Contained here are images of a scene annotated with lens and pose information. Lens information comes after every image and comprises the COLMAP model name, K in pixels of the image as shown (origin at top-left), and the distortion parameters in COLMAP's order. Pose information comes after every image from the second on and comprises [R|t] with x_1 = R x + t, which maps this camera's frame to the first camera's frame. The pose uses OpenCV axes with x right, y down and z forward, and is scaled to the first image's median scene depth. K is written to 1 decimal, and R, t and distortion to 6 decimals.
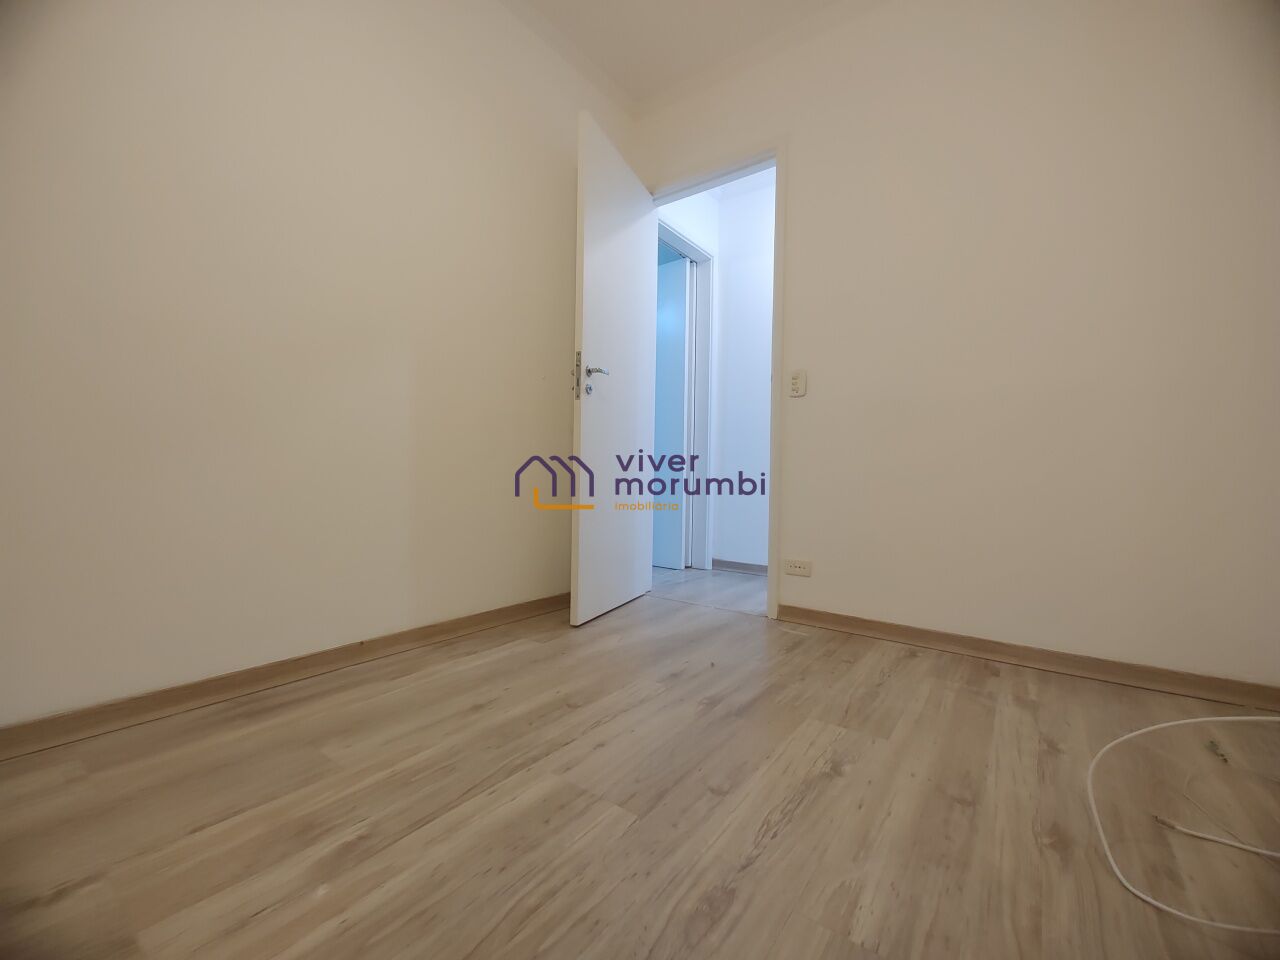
lens RADIAL K [[531.3, 0, 640.0], [0, 531.3, 480.0], [0, 0, 1]] dist [0.014415, -0.007430]
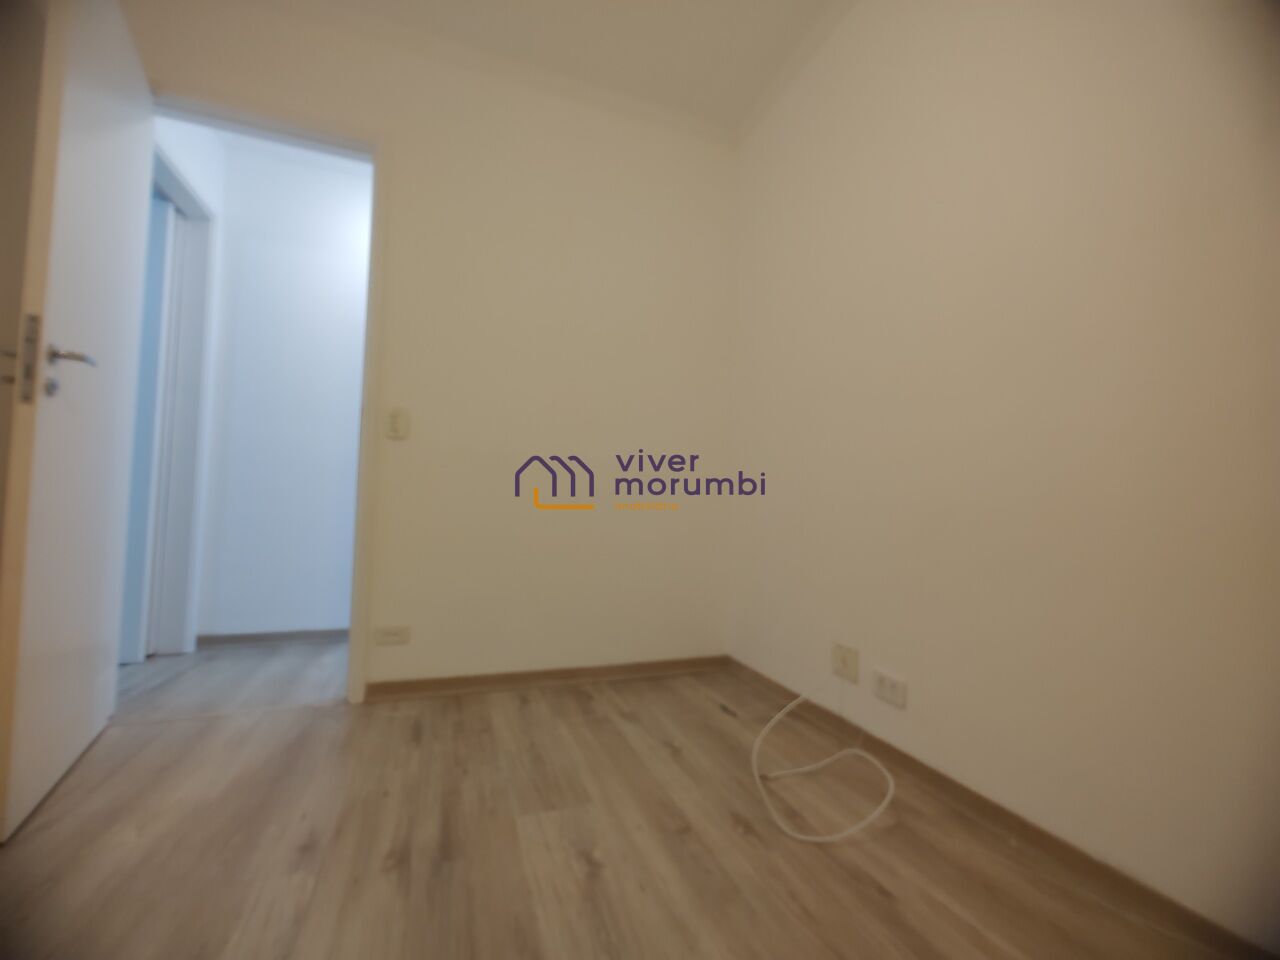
lens RADIAL K [[519.7, 0, 640.0], [0, 519.7, 480.0], [0, 0, 1]] dist [0.026349, -0.015316]
pose [[0.543820, 0.038074, 0.838338, -0.250973], [-0.013905, 0.999242, -0.036362, -0.075290], [-0.839087, 0.008118, 0.543937, 0.237122]]
